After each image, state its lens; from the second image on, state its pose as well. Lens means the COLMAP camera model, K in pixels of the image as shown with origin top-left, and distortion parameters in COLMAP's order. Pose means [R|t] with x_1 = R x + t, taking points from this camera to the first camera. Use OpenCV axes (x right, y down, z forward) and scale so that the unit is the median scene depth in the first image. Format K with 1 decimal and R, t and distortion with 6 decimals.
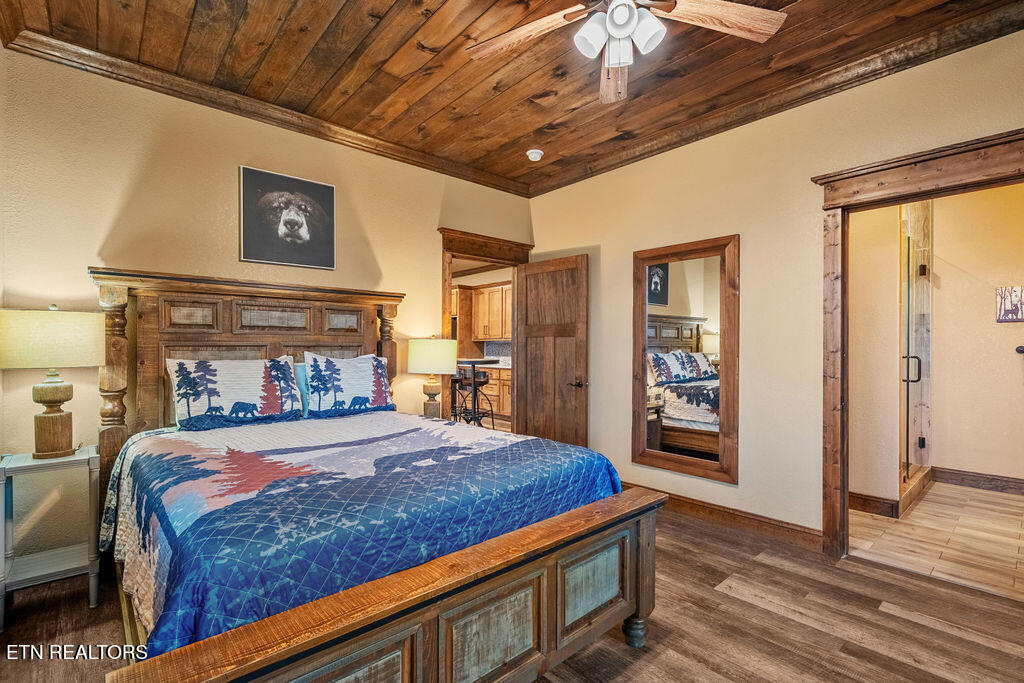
lens RADIAL K [[468.6, 0, 511.9], [0, 468.6, 345.6], [0, 0, 1]] dist [-0.000728, -0.000016]
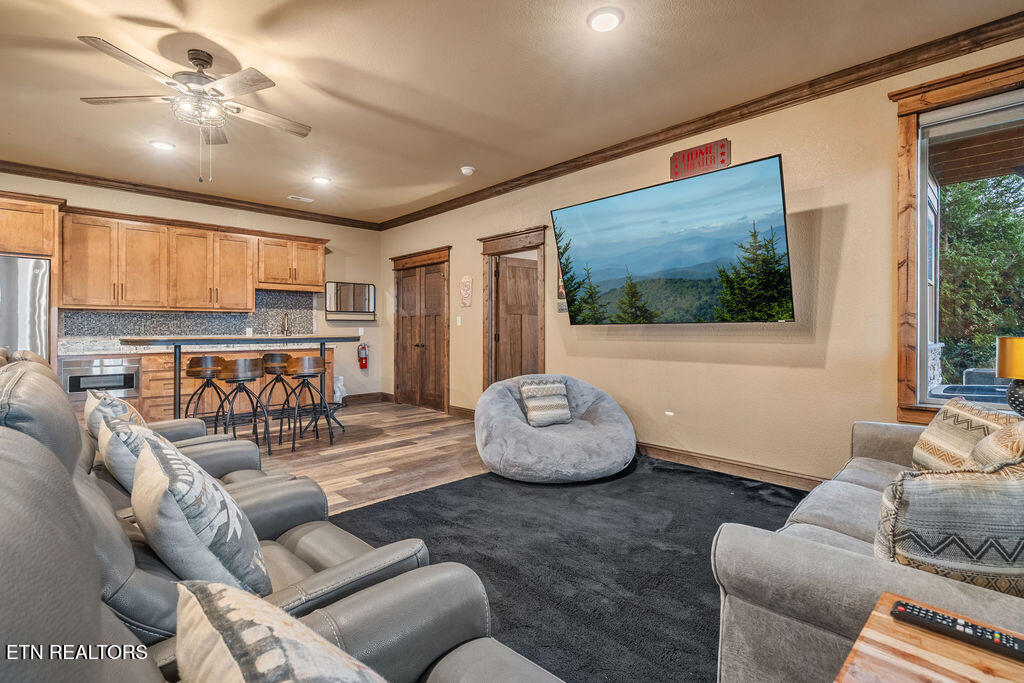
lens RADIAL K [[468.6, 0, 511.8], [0, 468.6, 334.1], [0, 0, 1]] dist [-0.000728, -0.000016]
pose [[-0.036800, -0.005530, 0.999307, -1.297136], [-0.006807, 0.999963, 0.005283, 0.033553], [-0.999299, -0.006607, -0.036837, 1.057332]]
